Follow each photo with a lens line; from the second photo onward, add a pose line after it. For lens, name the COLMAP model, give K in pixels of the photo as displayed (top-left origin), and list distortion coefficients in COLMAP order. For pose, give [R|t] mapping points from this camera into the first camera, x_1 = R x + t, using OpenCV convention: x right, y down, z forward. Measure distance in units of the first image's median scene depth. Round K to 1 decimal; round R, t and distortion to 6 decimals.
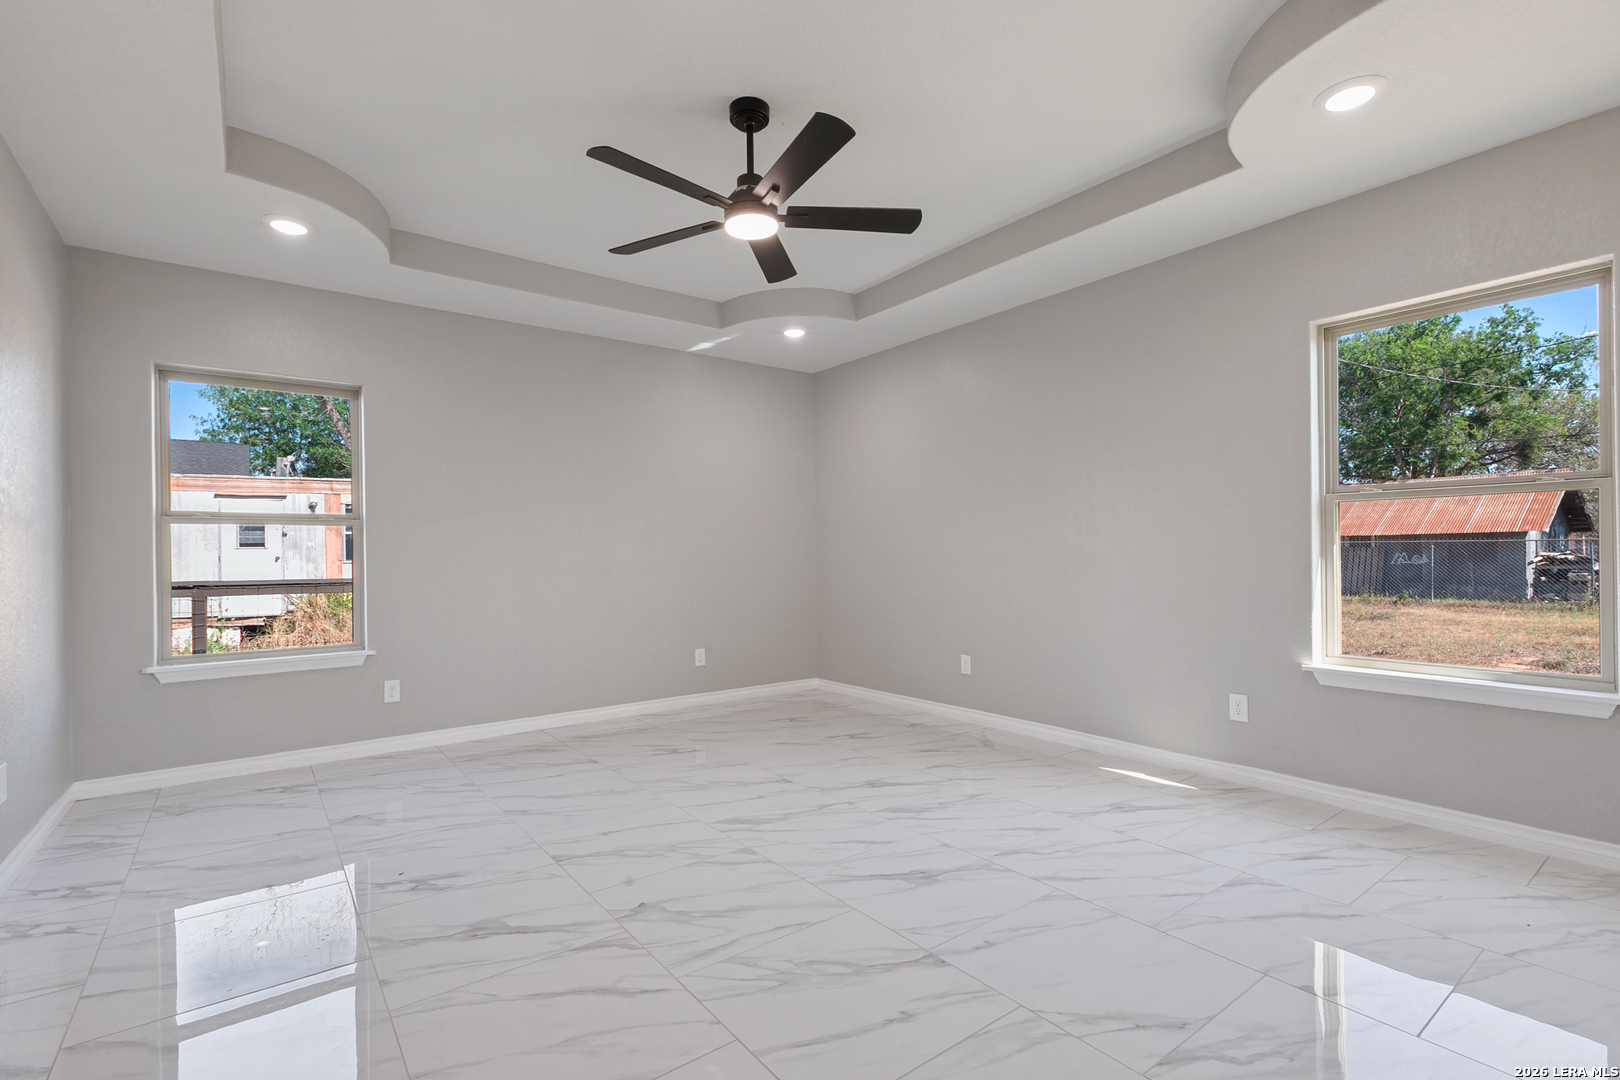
lens RADIAL K [[731.5, 0, 799.6], [0, 731.5, 552.2], [0, 0, 1]] dist [-0.003534, 0.000339]
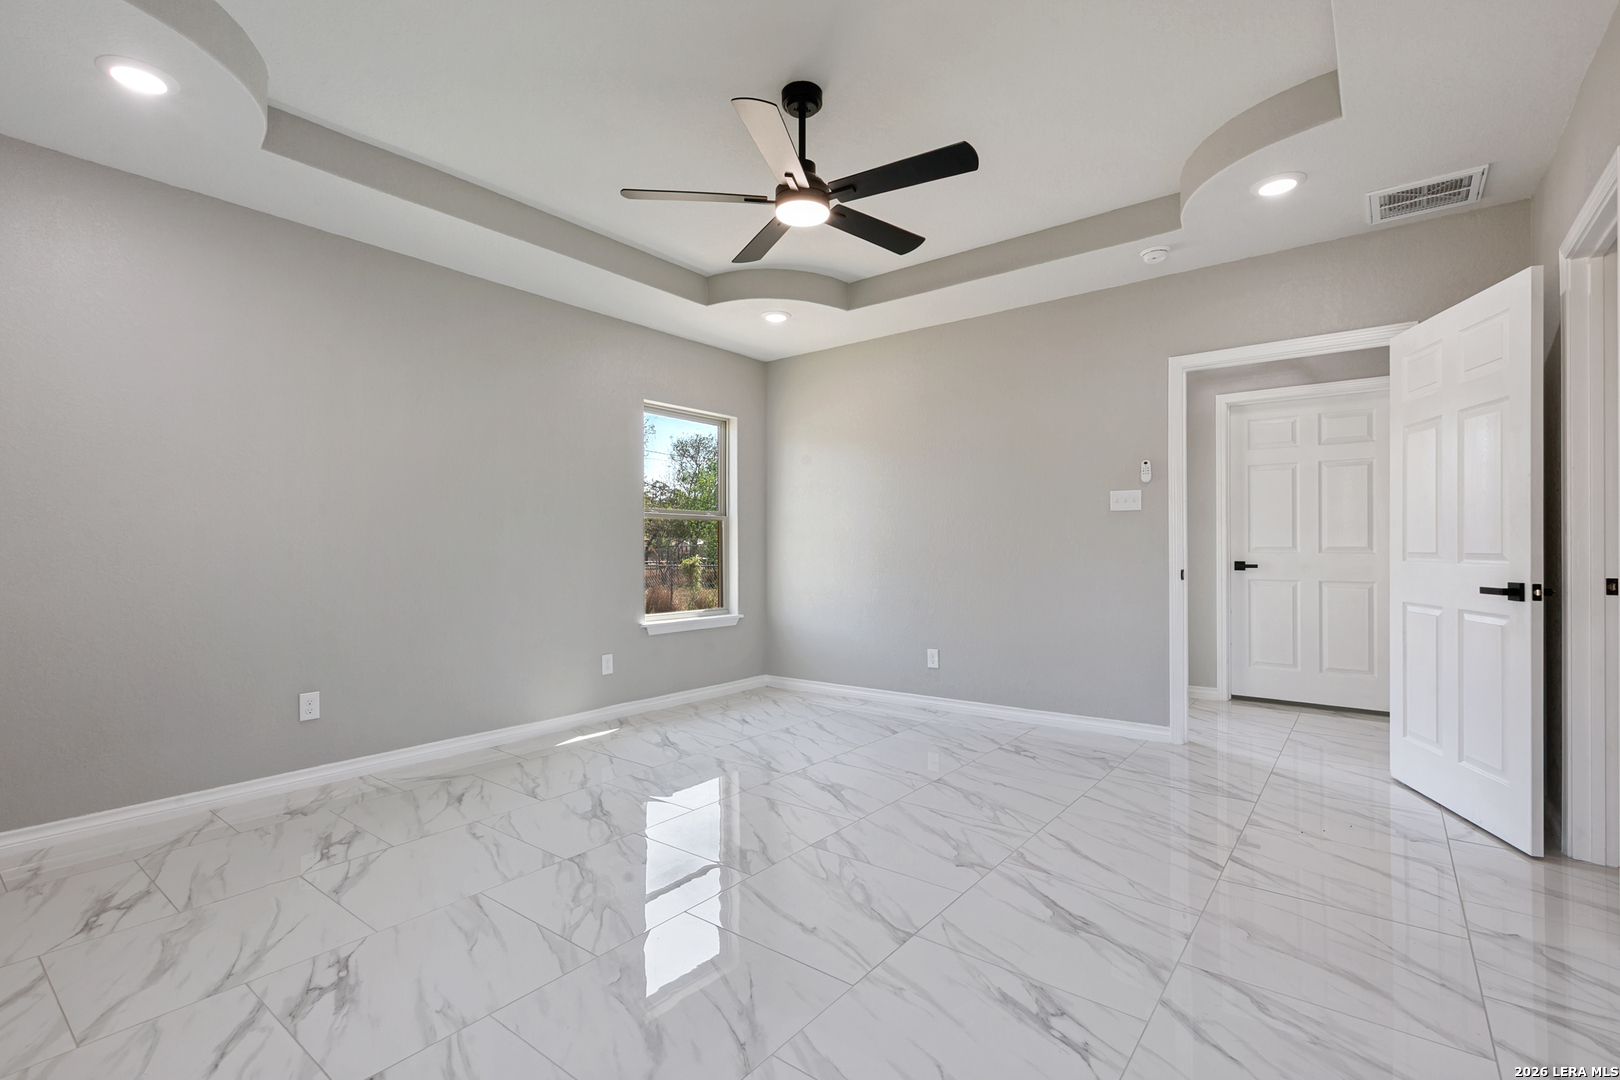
lens RADIAL K [[731.5, 0, 810.8], [0, 731.5, 546.7], [0, 0, 1]] dist [-0.003534, 0.000339]
pose [[-0.256501, 0.013260, 0.966453, -0.868982], [0.003869, 0.999912, -0.012692, 0.015792], [-0.966536, 0.000484, -0.256530, 1.066964]]
